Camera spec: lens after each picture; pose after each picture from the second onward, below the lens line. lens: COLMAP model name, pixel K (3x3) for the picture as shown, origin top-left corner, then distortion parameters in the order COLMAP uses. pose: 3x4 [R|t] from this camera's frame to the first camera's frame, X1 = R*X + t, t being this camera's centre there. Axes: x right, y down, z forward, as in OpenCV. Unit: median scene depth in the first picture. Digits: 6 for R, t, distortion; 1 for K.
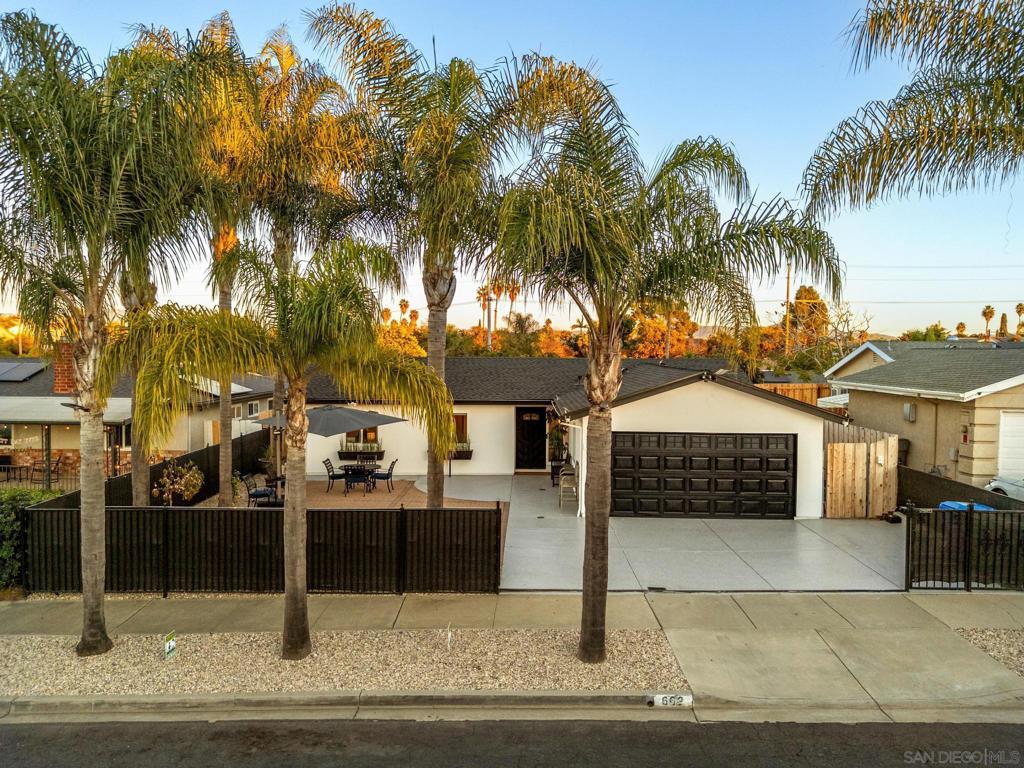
lens RADIAL K [[763.3, 0, 512.0], [0, 763.3, 384.0], [0, 0, 1]] dist [0.066615, -0.056749]
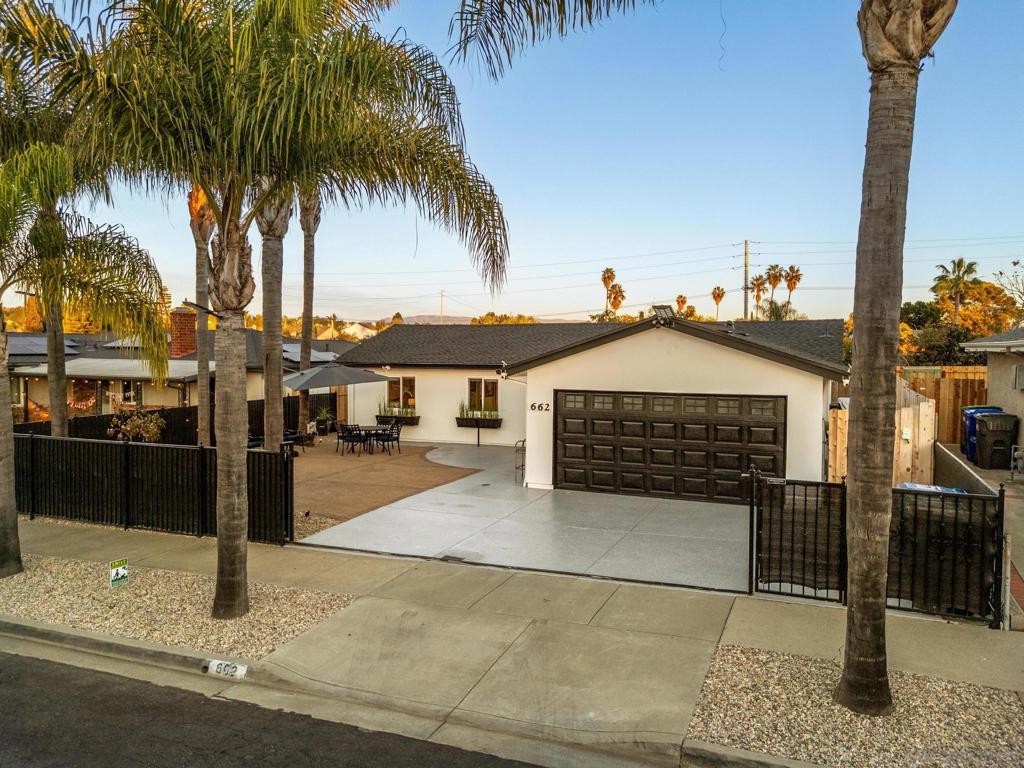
lens RADIAL K [[763.3, 0, 512.0], [0, 763.3, 384.0], [0, 0, 1]] dist [0.066615, -0.056749]
pose [[0.924137, 0.014775, -0.381777, 0.573742], [-0.015350, 0.999881, 0.001540, 0.078447], [0.381754, 0.004437, 0.924253, 0.268606]]
